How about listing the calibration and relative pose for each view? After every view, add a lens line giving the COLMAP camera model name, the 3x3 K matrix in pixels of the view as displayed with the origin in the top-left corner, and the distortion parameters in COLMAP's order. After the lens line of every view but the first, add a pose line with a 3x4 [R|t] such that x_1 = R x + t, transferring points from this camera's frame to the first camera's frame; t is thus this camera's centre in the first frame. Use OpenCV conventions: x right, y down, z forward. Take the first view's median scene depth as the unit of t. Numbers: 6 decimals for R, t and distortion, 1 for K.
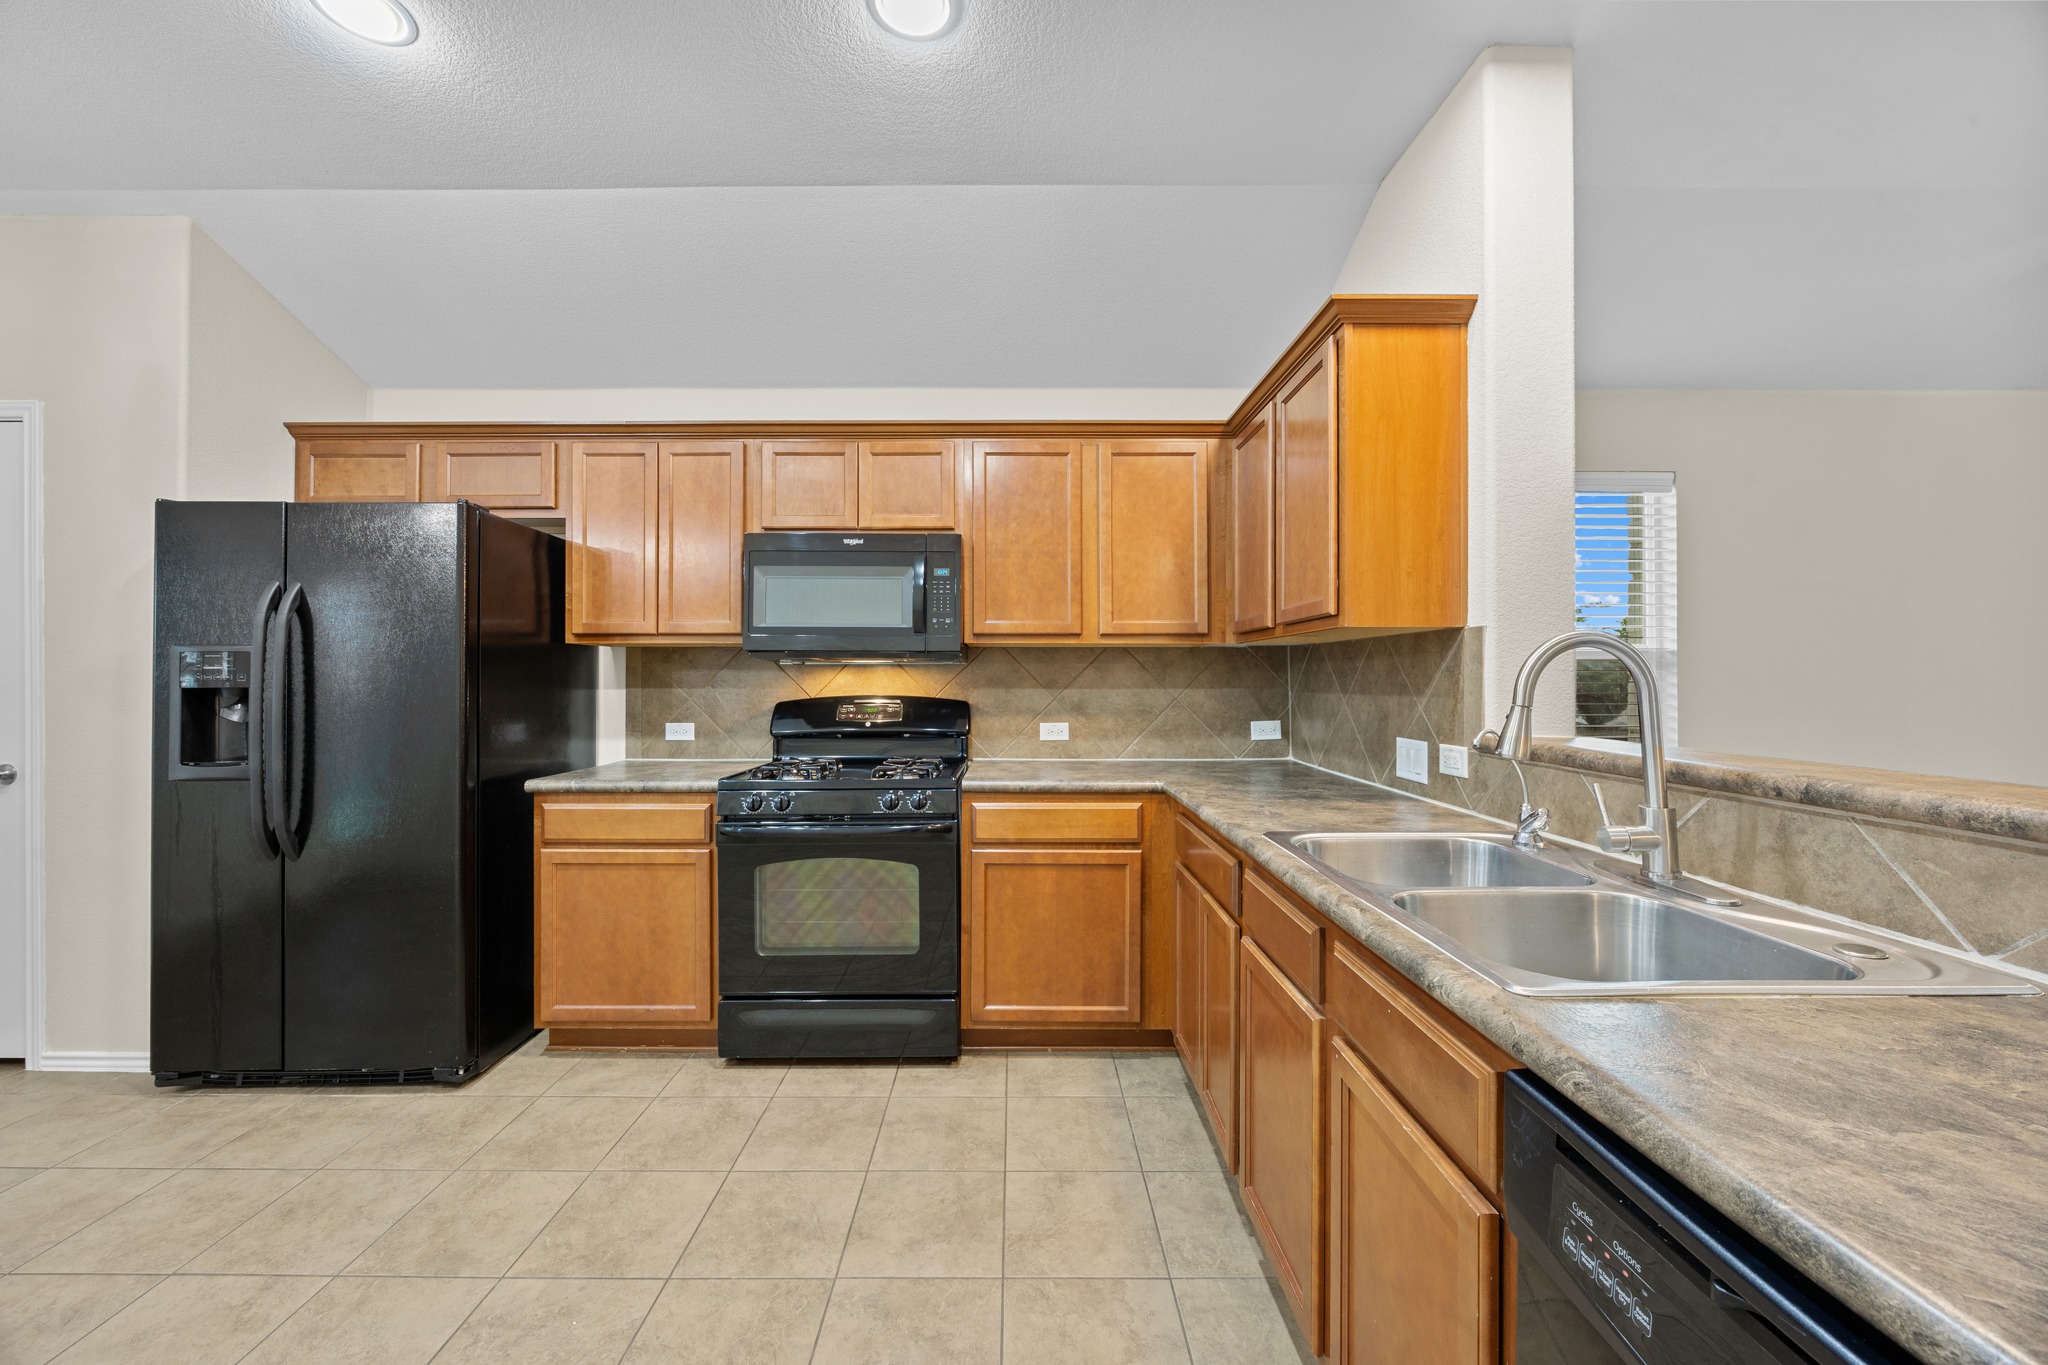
lens RADIAL K [[775.4, 0, 1017.9], [0, 775.4, 678.3], [0, 0, 1]] dist [-0.003731, -0.000105]
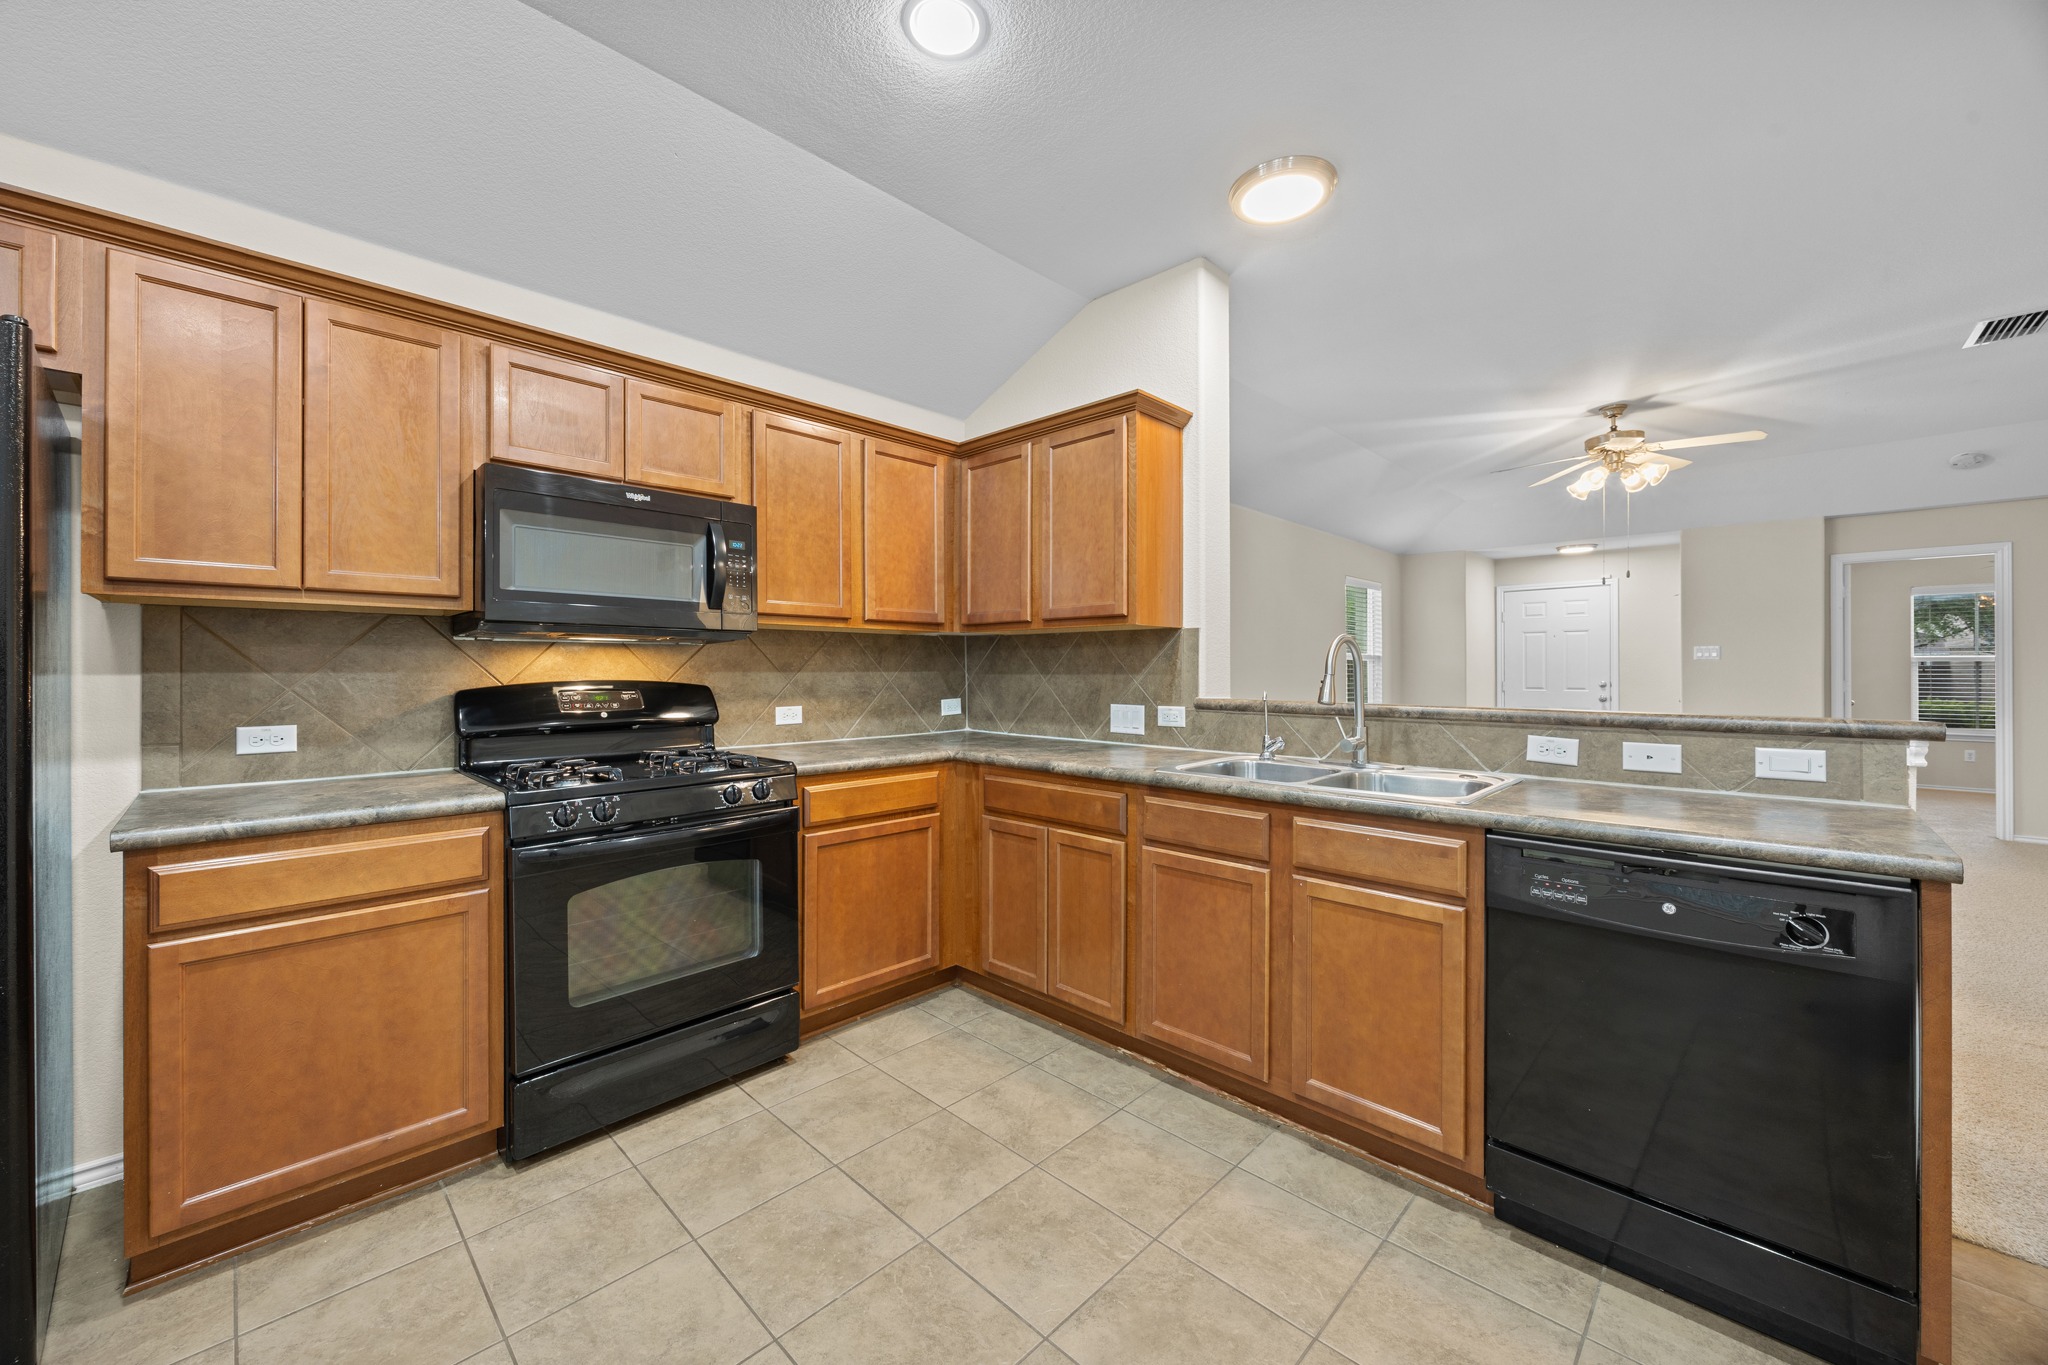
lens RADIAL K [[775.4, 0, 1017.6], [0, 775.4, 668.2], [0, 0, 1]] dist [-0.003731, -0.000105]
pose [[0.702692, 0.001062, 0.711493, -0.568795], [-0.000901, 0.999999, -0.000603, 0.011184], [-0.711493, -0.000217, 0.702693, 0.123140]]
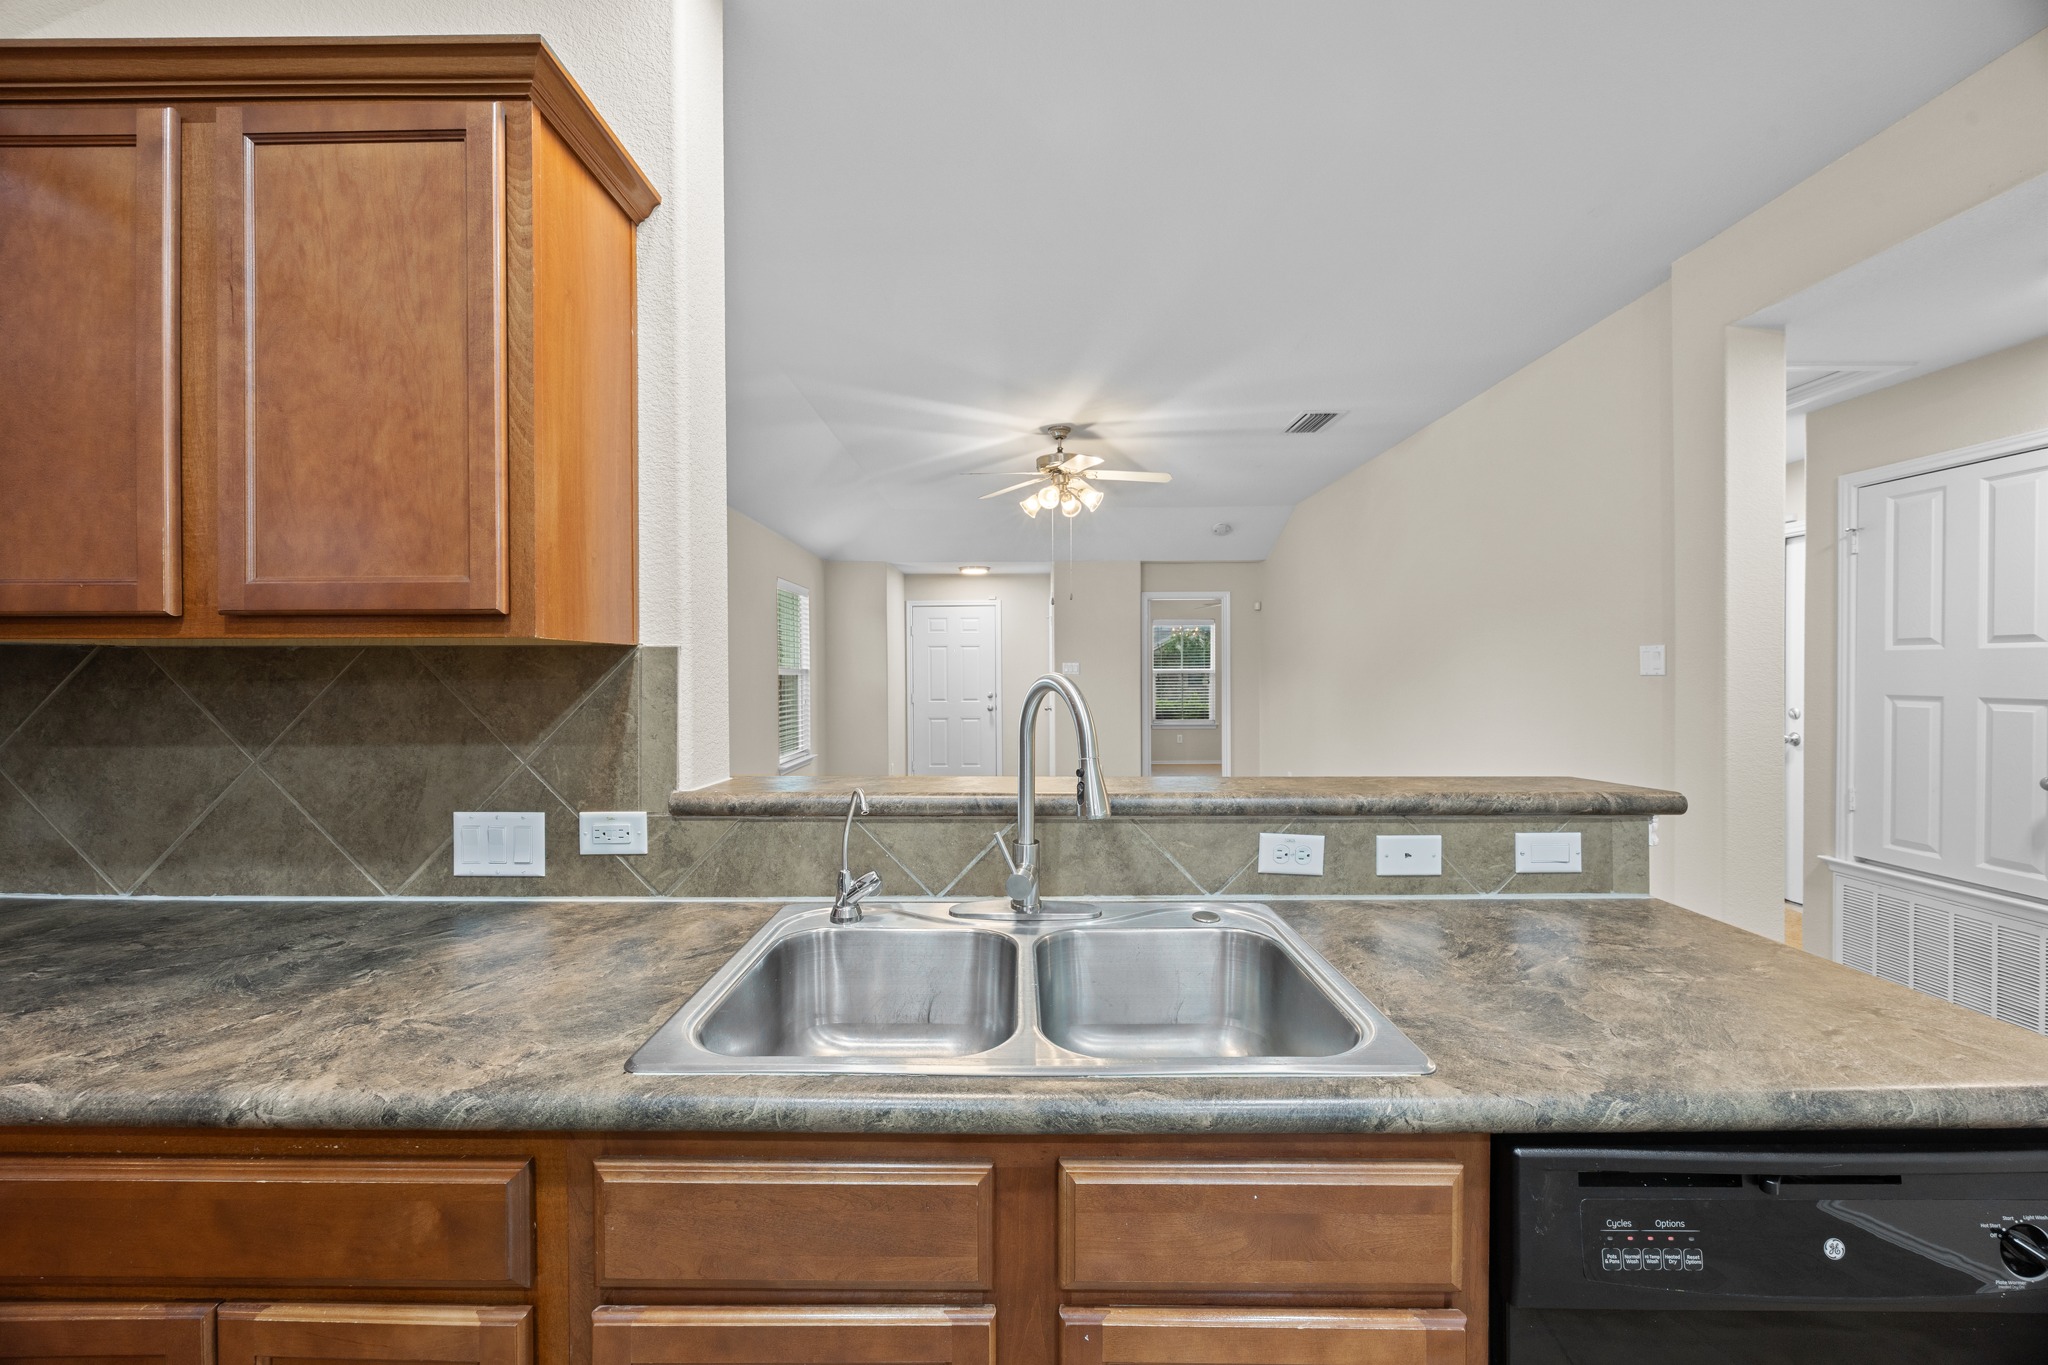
lens RADIAL K [[775.4, 0, 1017.2], [0, 775.4, 679.3], [0, 0, 1]] dist [-0.003731, -0.000105]
pose [[0.014870, -0.008307, 0.999855, -0.107914], [0.002090, 0.999964, 0.008277, -0.030611], [-0.999887, 0.001966, 0.014886, 0.492866]]
